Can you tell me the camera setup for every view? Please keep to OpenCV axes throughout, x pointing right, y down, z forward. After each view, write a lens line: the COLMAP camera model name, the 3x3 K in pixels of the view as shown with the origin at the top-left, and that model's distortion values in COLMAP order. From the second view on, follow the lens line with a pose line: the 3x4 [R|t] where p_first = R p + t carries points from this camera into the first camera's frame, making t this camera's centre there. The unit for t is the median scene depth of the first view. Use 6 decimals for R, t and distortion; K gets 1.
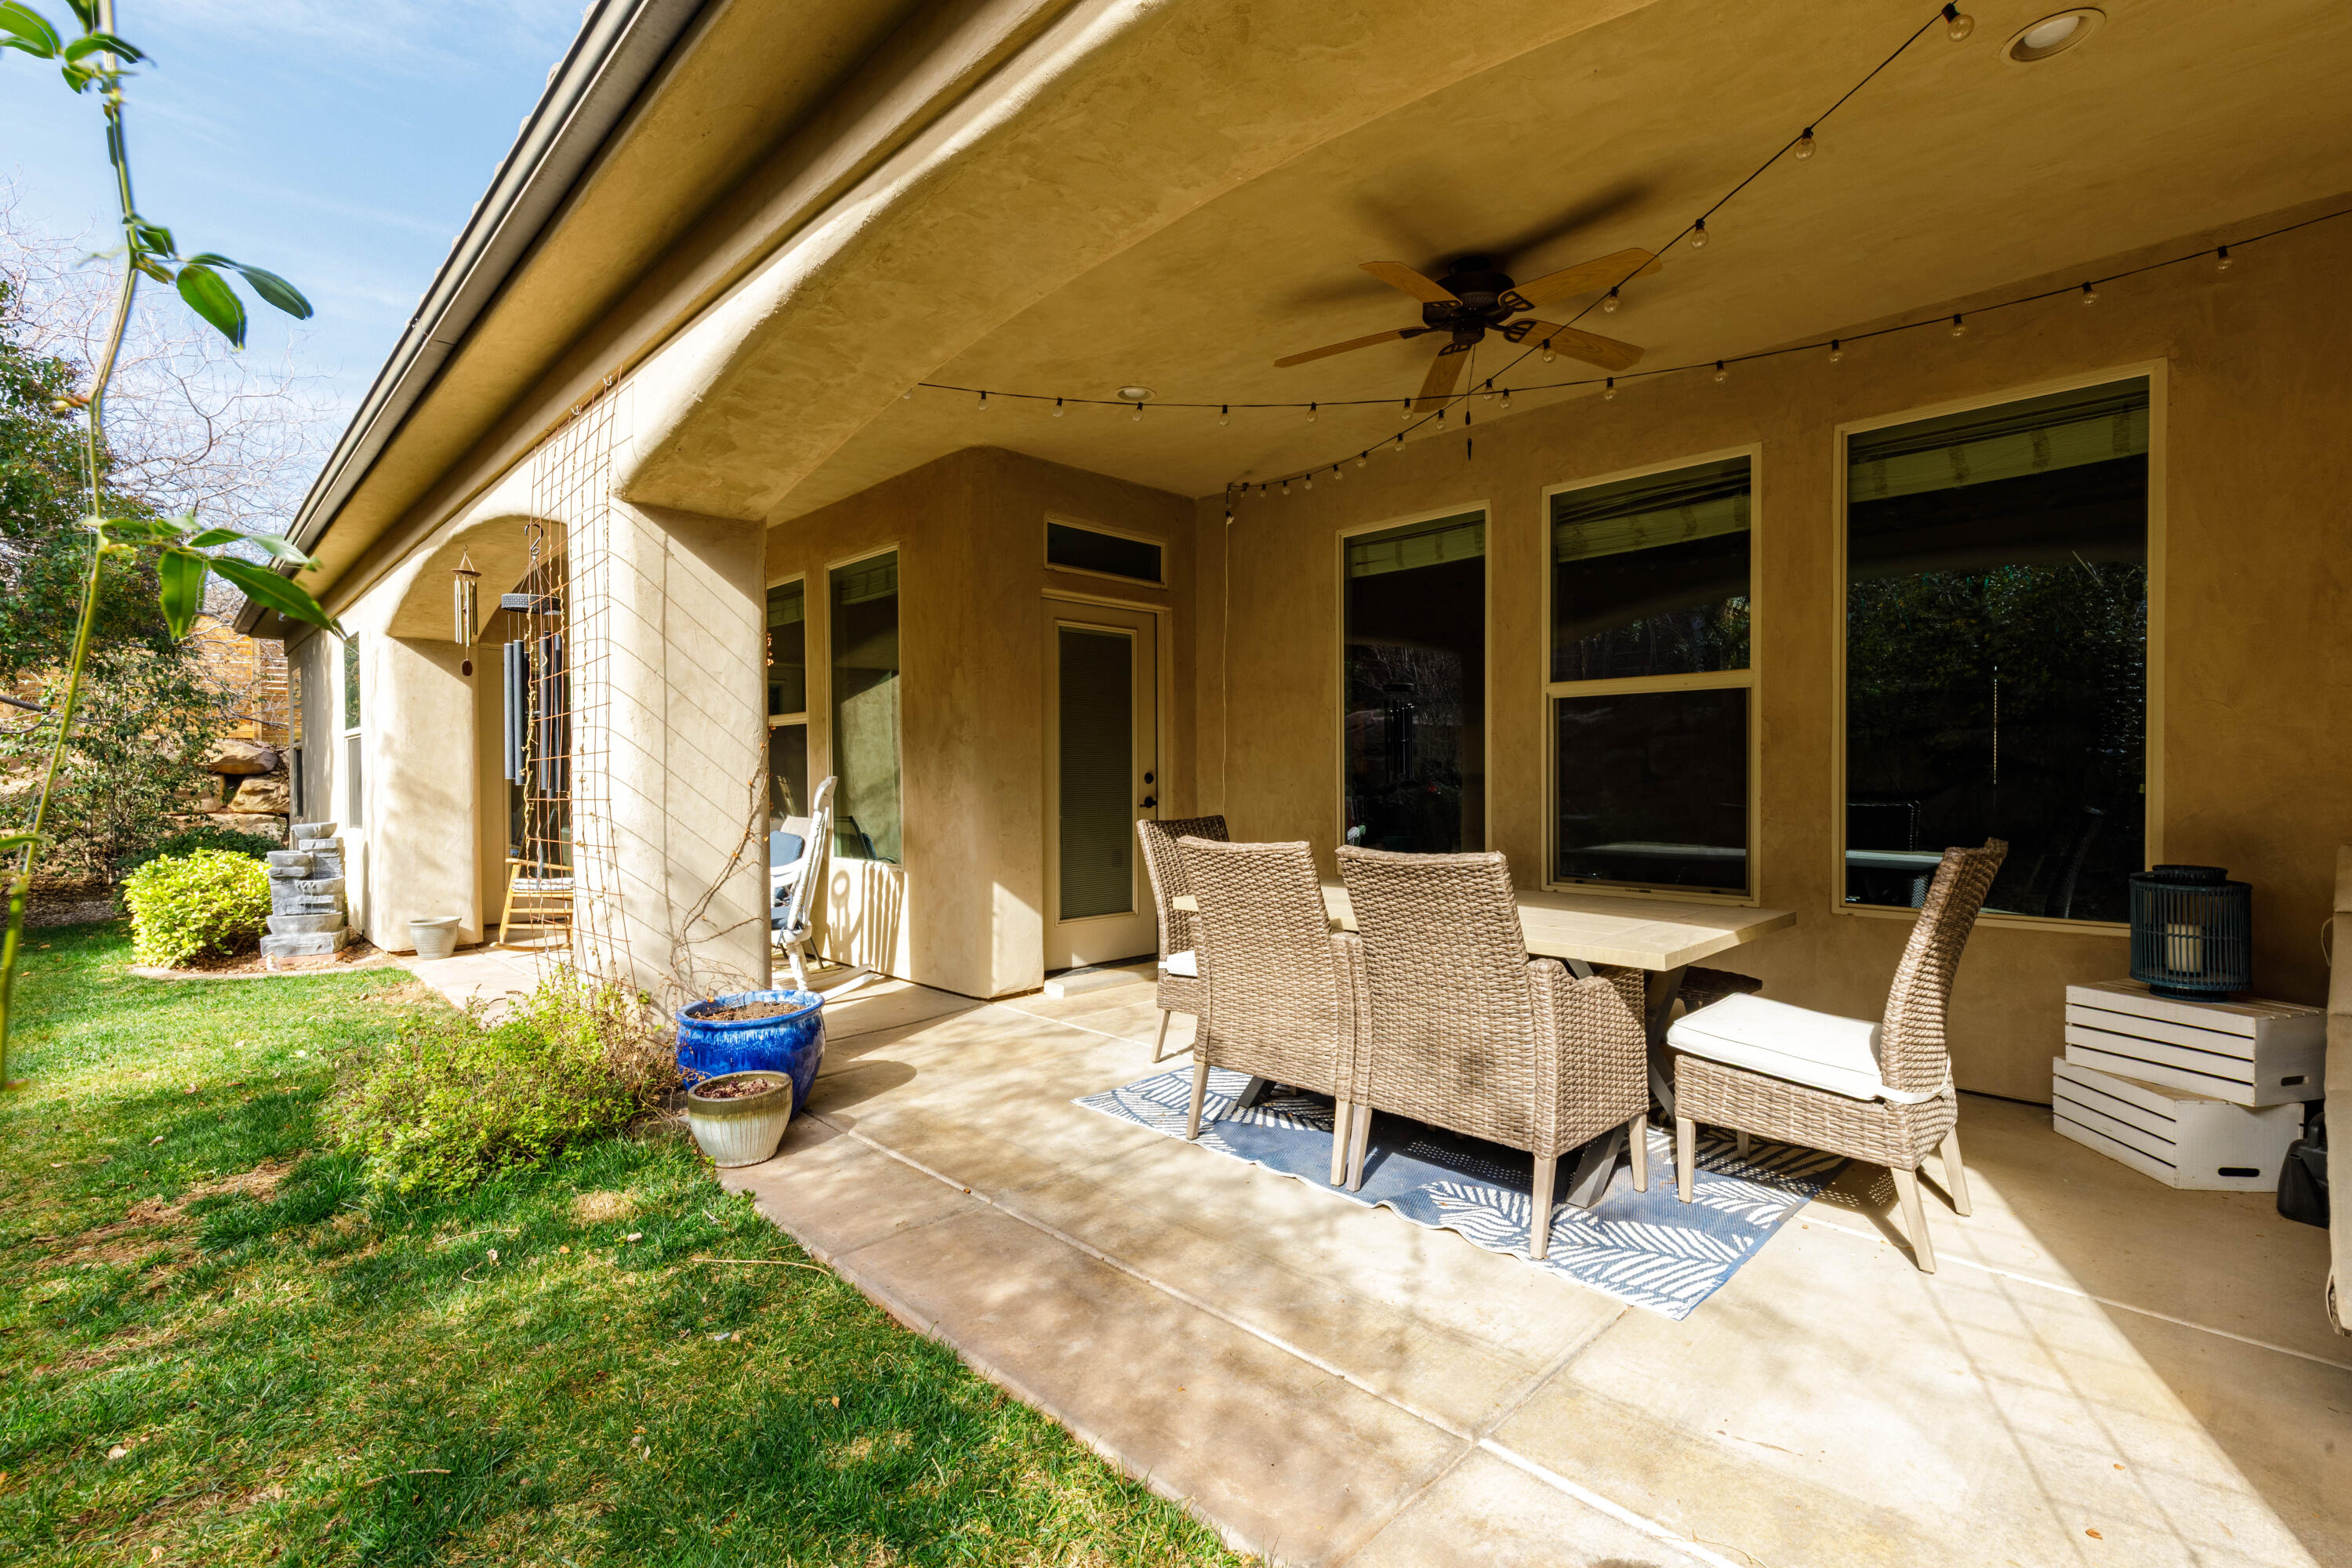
lens RADIAL K [[1054.4, 0, 1174.5], [0, 1054.4, 790.9], [0, 0, 1]] dist [0.002784, -0.001262]
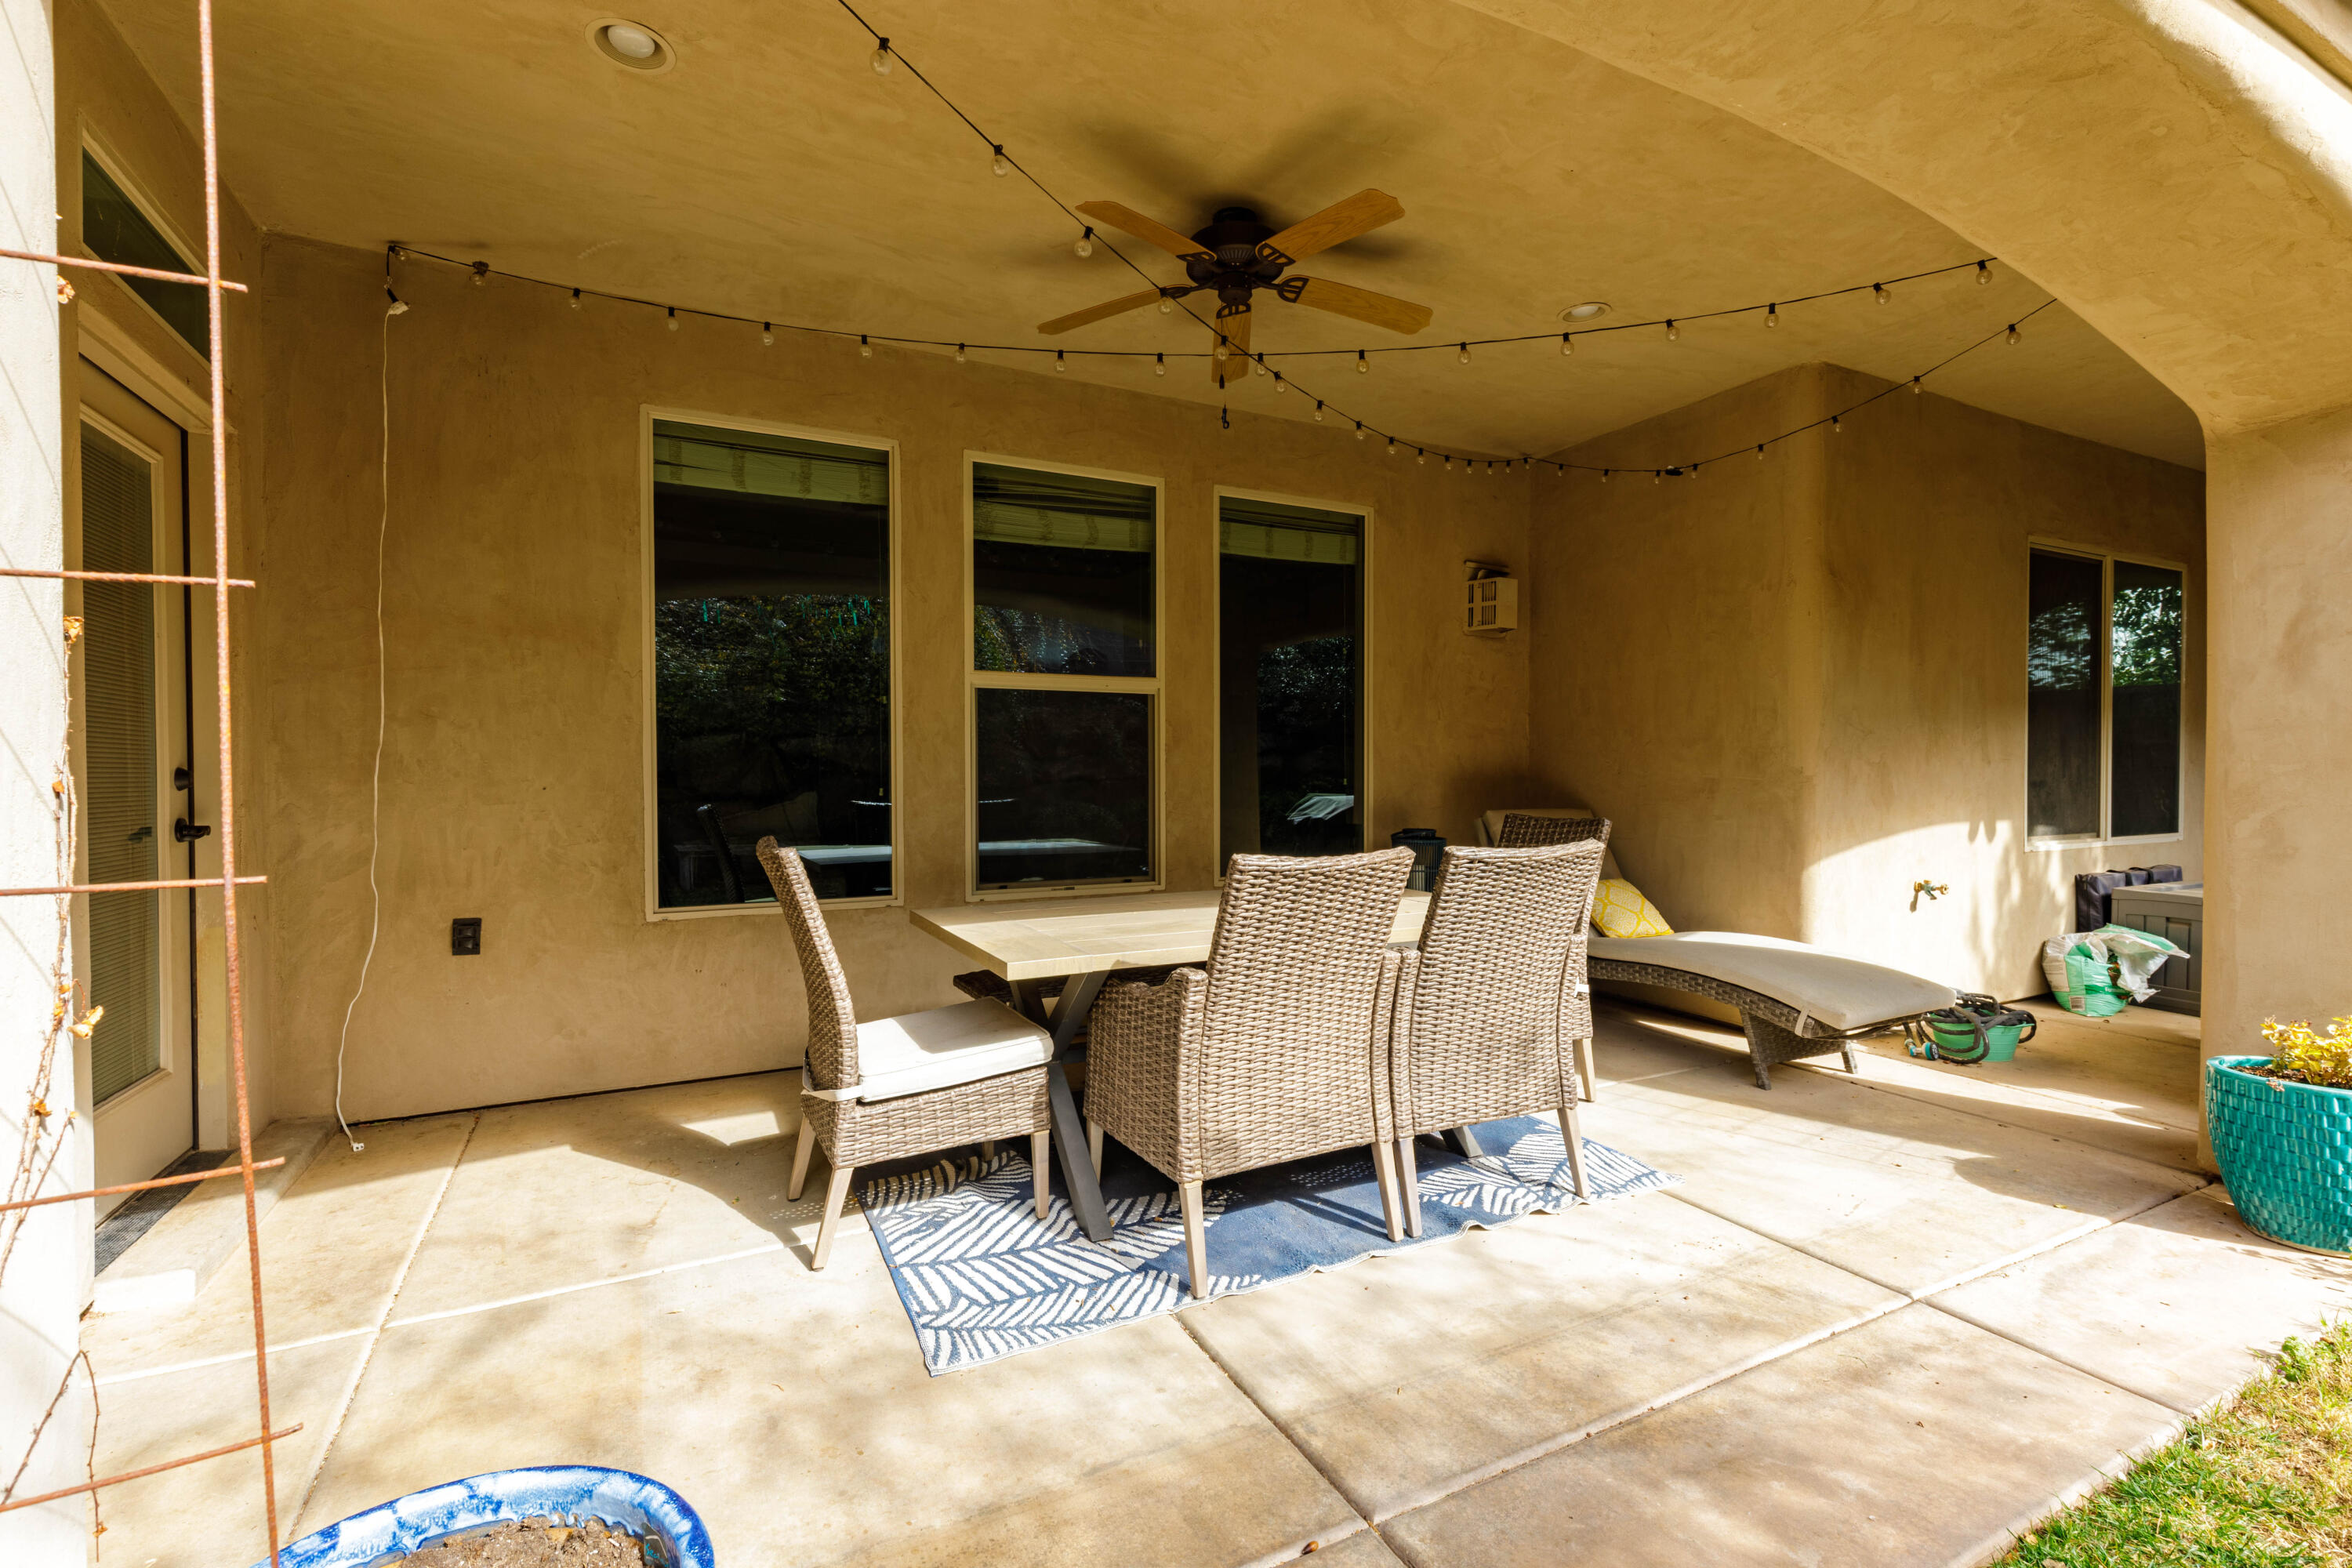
lens RADIAL K [[1054.4, 0, 1182.4], [0, 1054.4, 791.0], [0, 0, 1]] dist [0.002784, -0.001262]
pose [[0.289592, -0.011704, 0.957079, -0.560128], [0.016309, 0.999840, 0.007293, -0.004199], [-0.957011, 0.013497, 0.289737, 0.704700]]
